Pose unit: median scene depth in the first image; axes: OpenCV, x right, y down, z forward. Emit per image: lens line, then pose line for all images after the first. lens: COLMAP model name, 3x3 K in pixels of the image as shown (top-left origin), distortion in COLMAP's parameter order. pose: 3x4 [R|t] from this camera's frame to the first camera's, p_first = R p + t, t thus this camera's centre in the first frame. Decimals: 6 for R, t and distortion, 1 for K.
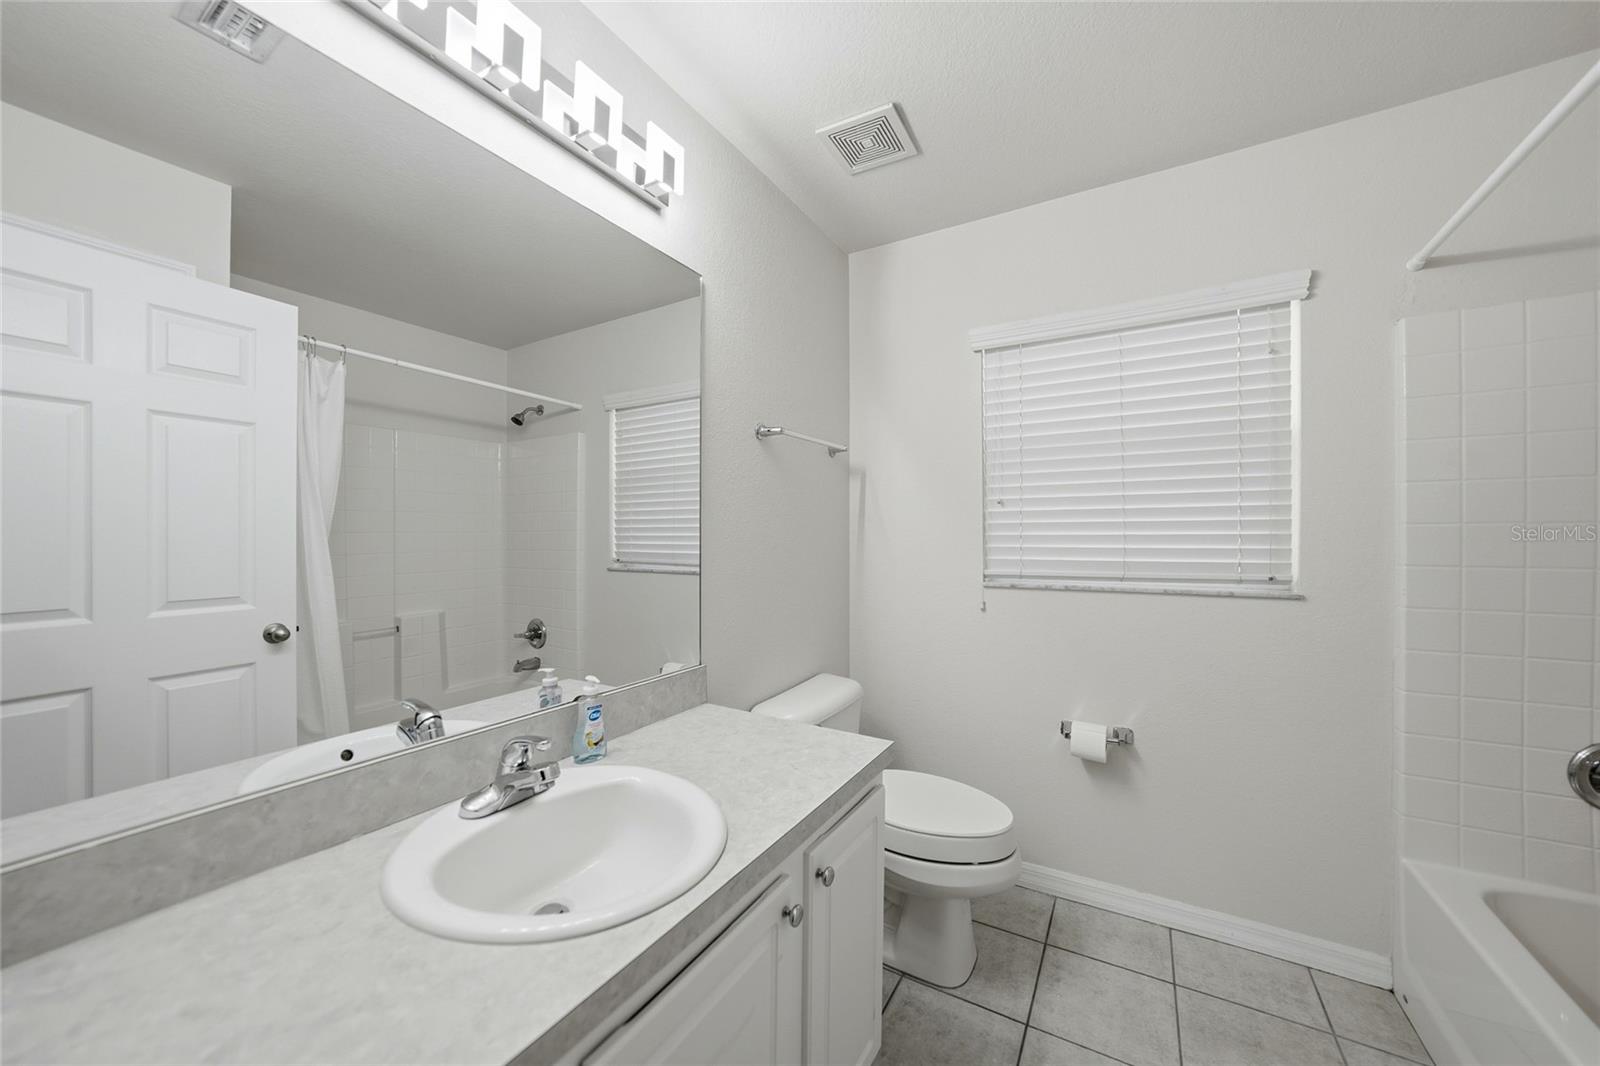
lens RADIAL K [[565.0, 0, 804.2], [0, 565.0, 535.3], [0, 0, 1]] dist [-0.025859, 0.007615]
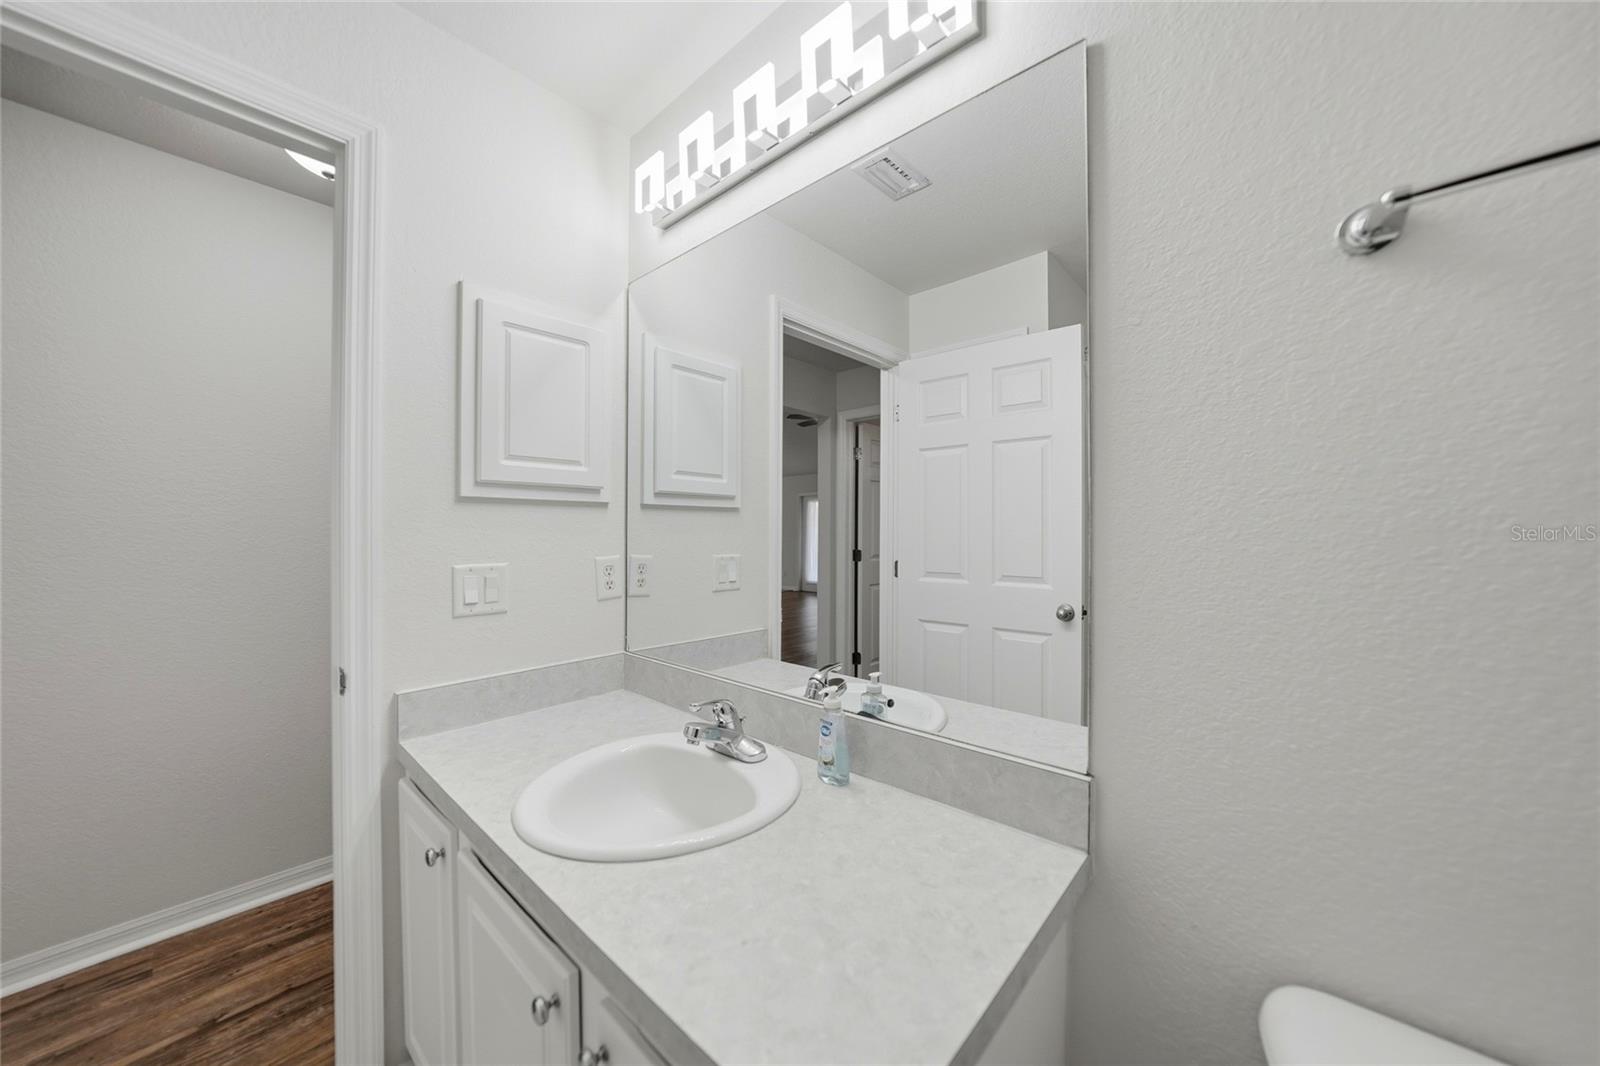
lens RADIAL K [[565.0, 0, 804.2], [0, 565.0, 535.3], [0, 0, 1]] dist [-0.025859, 0.007615]
pose [[-0.195806, 0.013270, -0.980553, 0.413064], [-0.000110, 0.999908, 0.013554, -0.001975], [0.980643, 0.002762, -0.195786, 0.929037]]
